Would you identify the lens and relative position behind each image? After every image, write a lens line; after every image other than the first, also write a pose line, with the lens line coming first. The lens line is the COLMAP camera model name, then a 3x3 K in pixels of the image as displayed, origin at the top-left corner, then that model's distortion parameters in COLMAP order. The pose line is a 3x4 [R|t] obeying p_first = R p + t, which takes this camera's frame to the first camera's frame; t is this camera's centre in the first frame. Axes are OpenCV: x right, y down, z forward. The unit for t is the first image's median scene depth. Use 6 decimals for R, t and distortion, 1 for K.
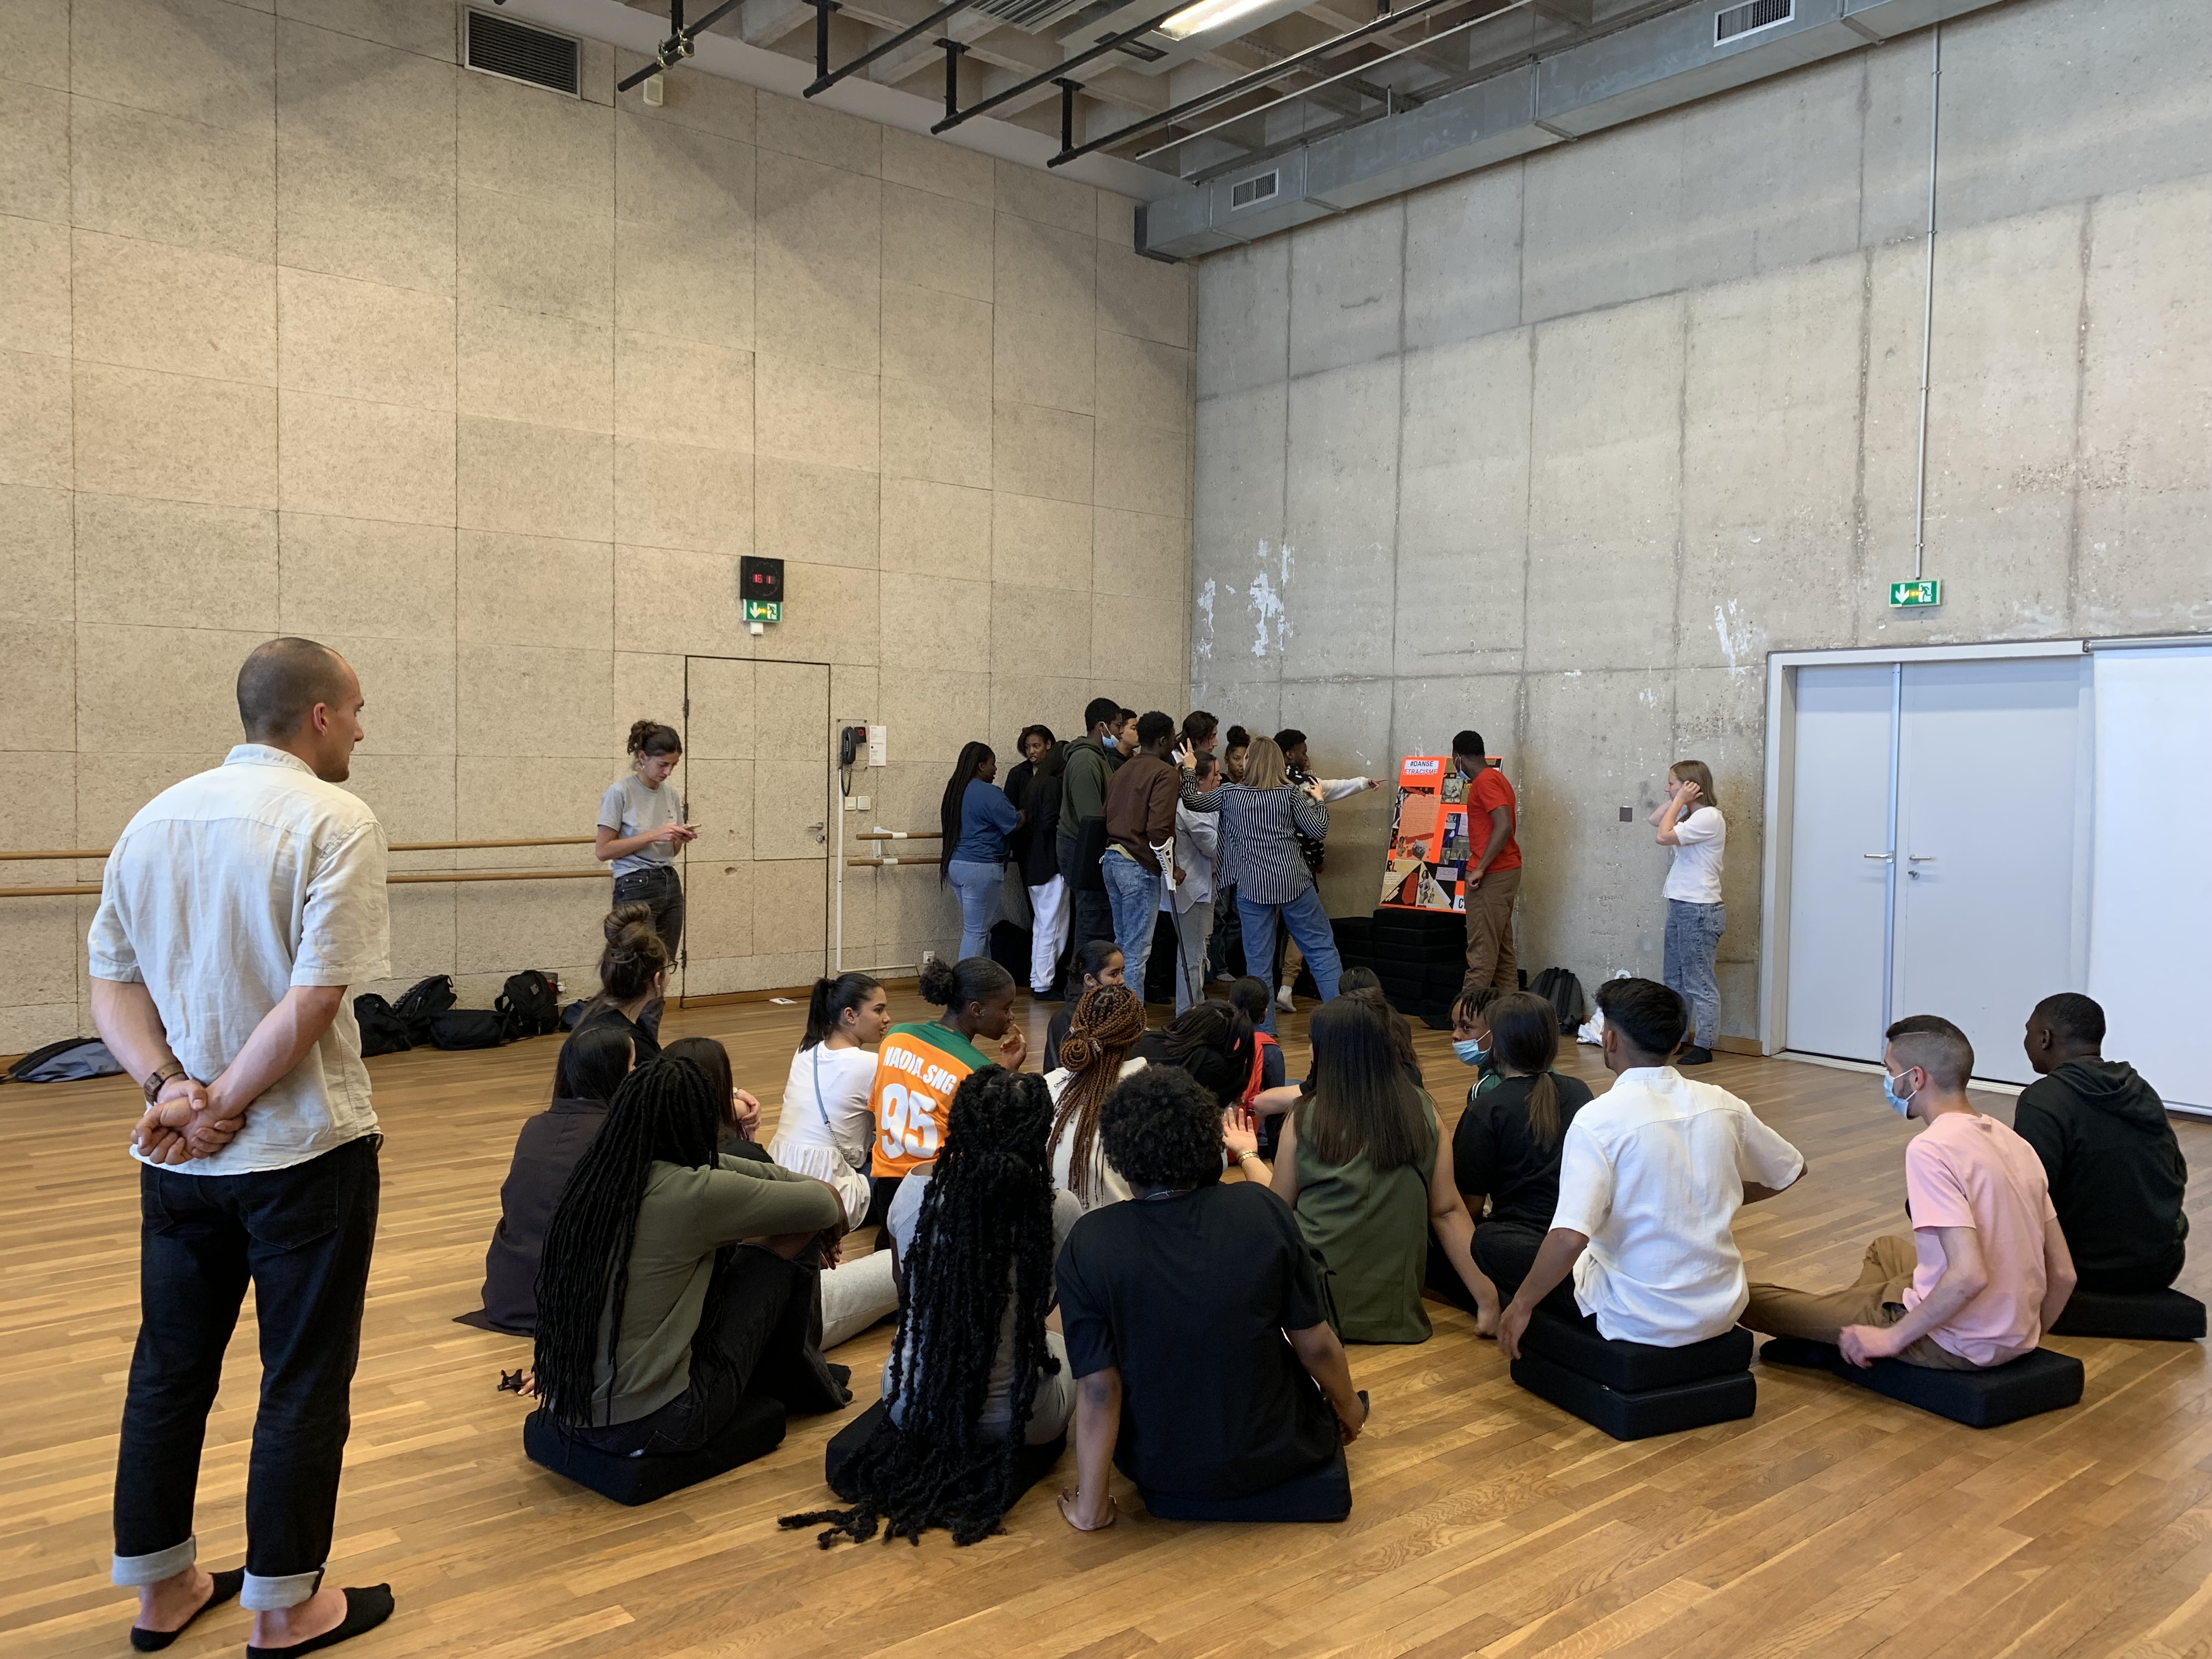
lens RADIAL K [[1679.5, 0, 1105.6], [0, 1679.5, 833.0], [0, 0, 1]] dist [0.004803, 0.001987]
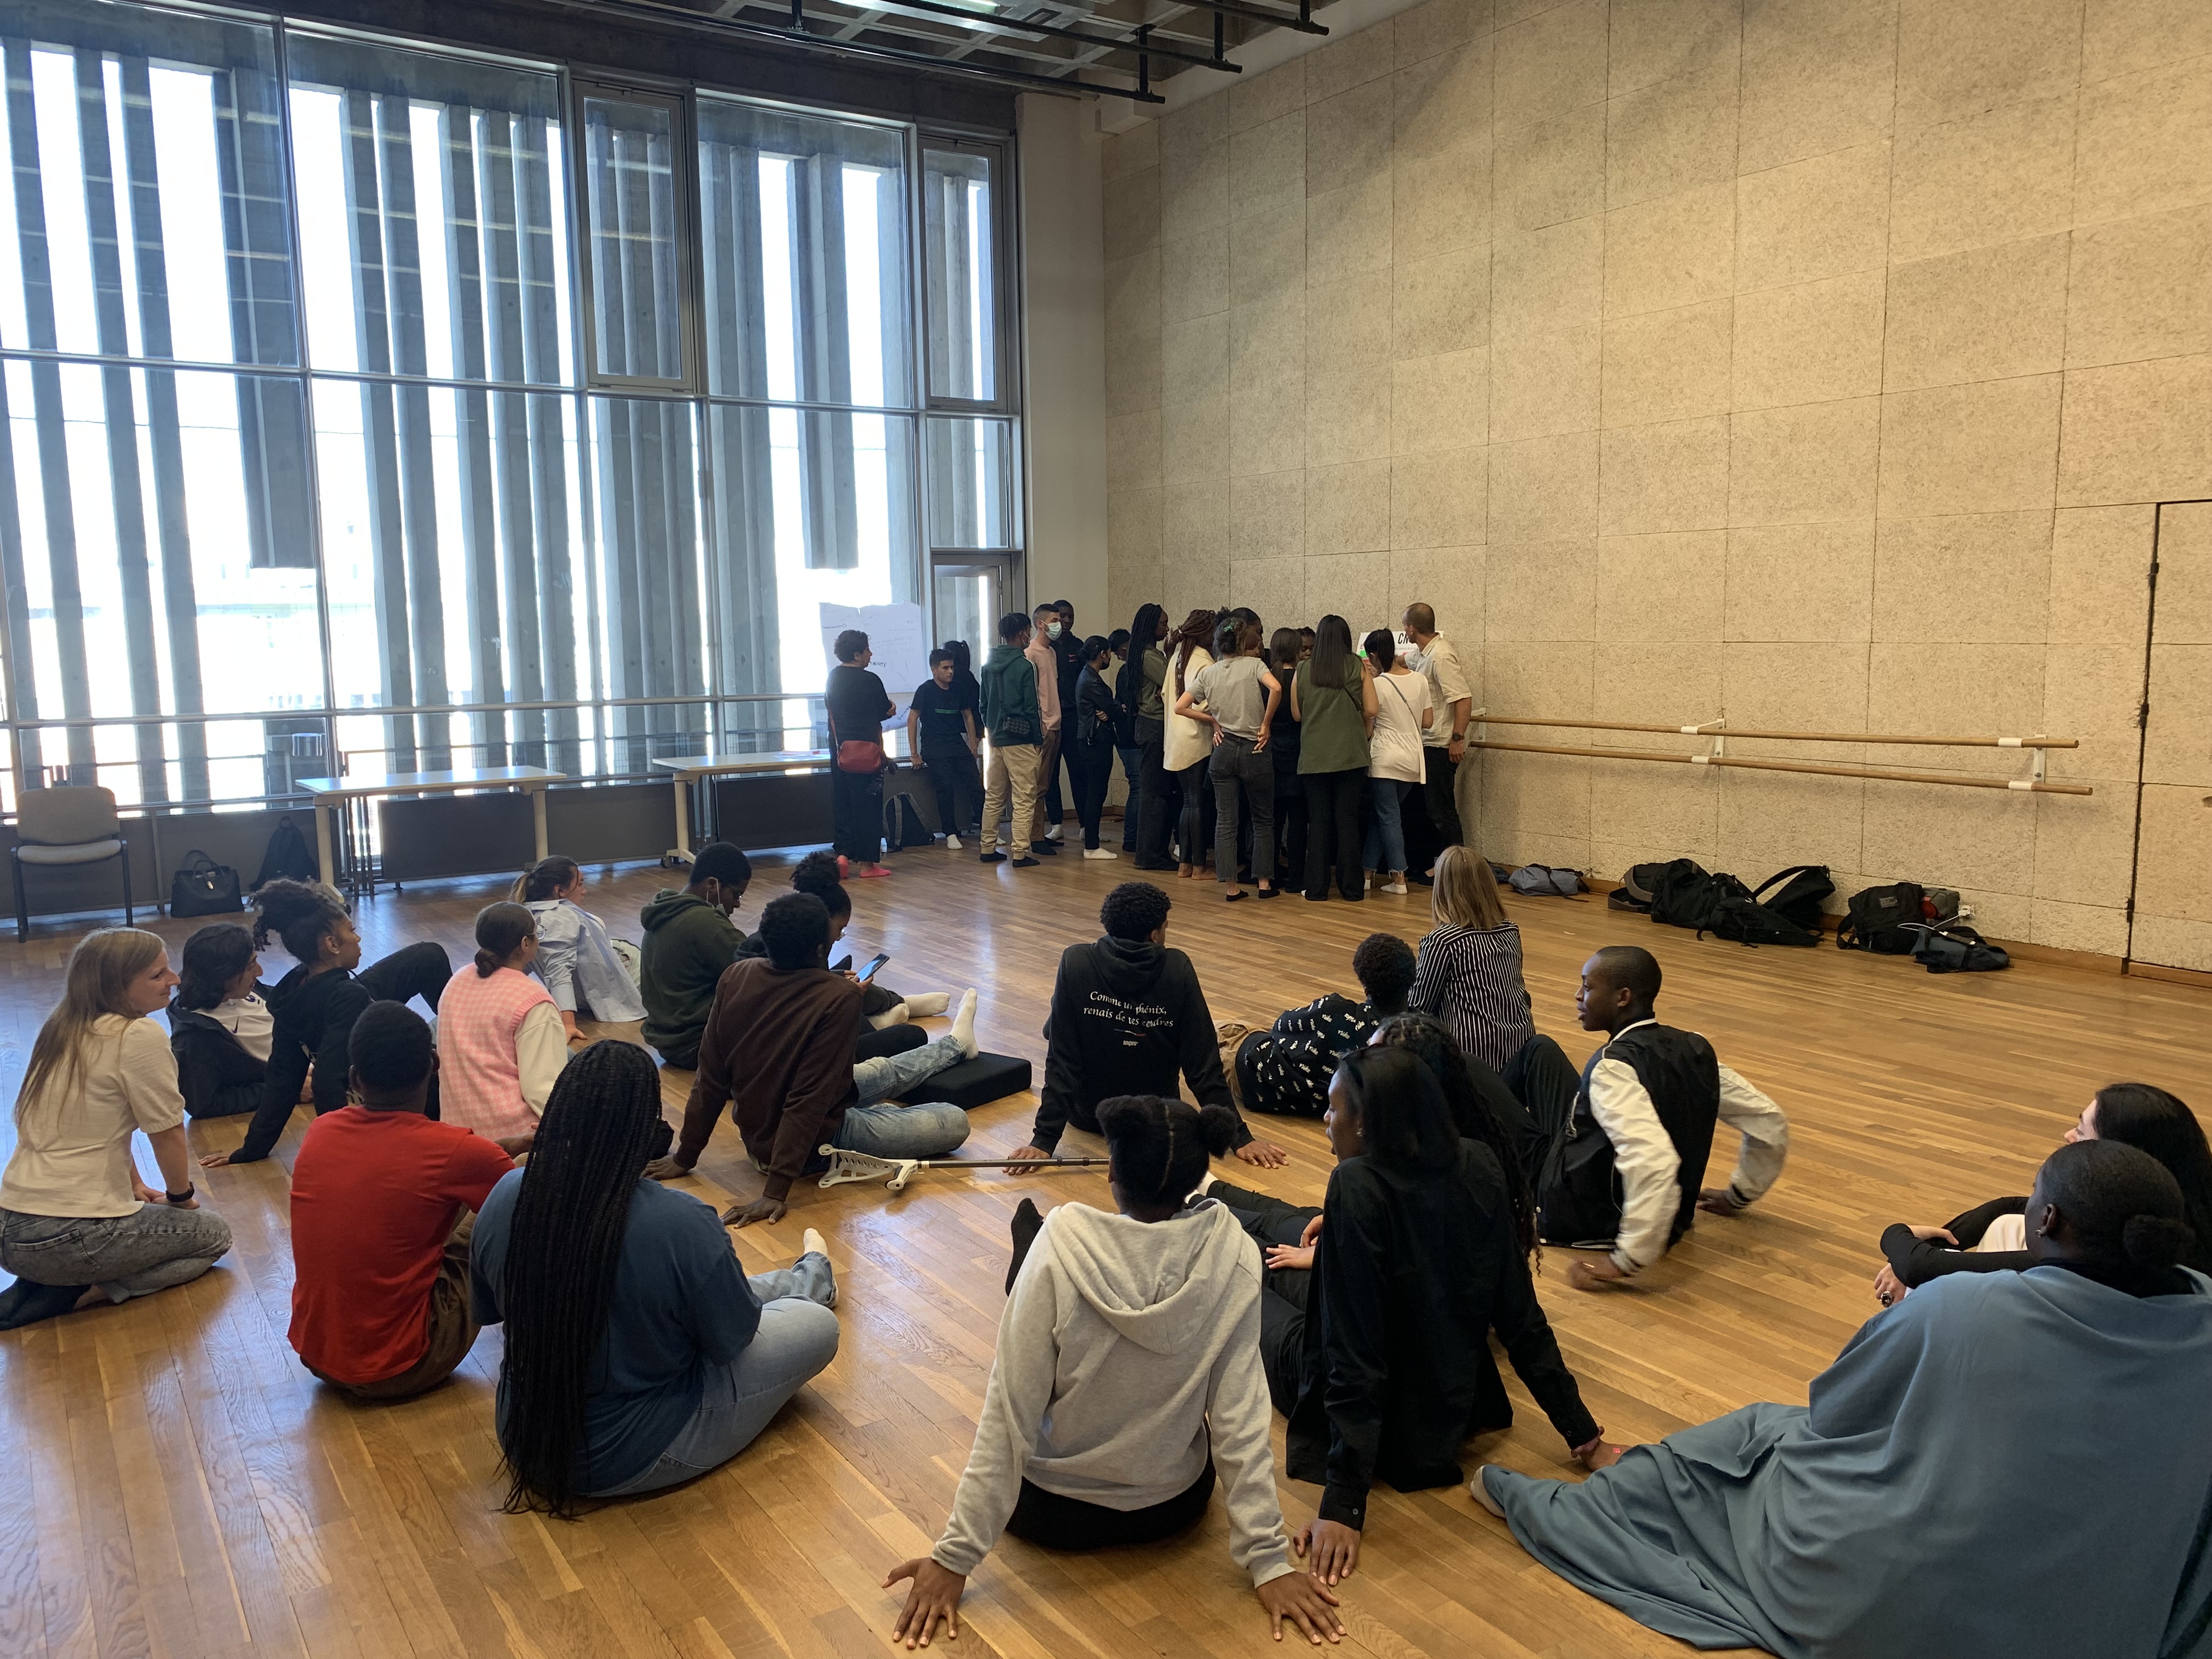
lens RADIAL K [[1679.5, 0, 1105.4], [0, 1679.5, 826.6], [0, 0, 1]] dist [0.004803, 0.001987]
pose [[-0.105581, 0.112107, -0.988071, 0.596651], [-0.029434, 0.992837, 0.115793, -0.040296], [0.993975, 0.041309, -0.101525, 0.680045]]
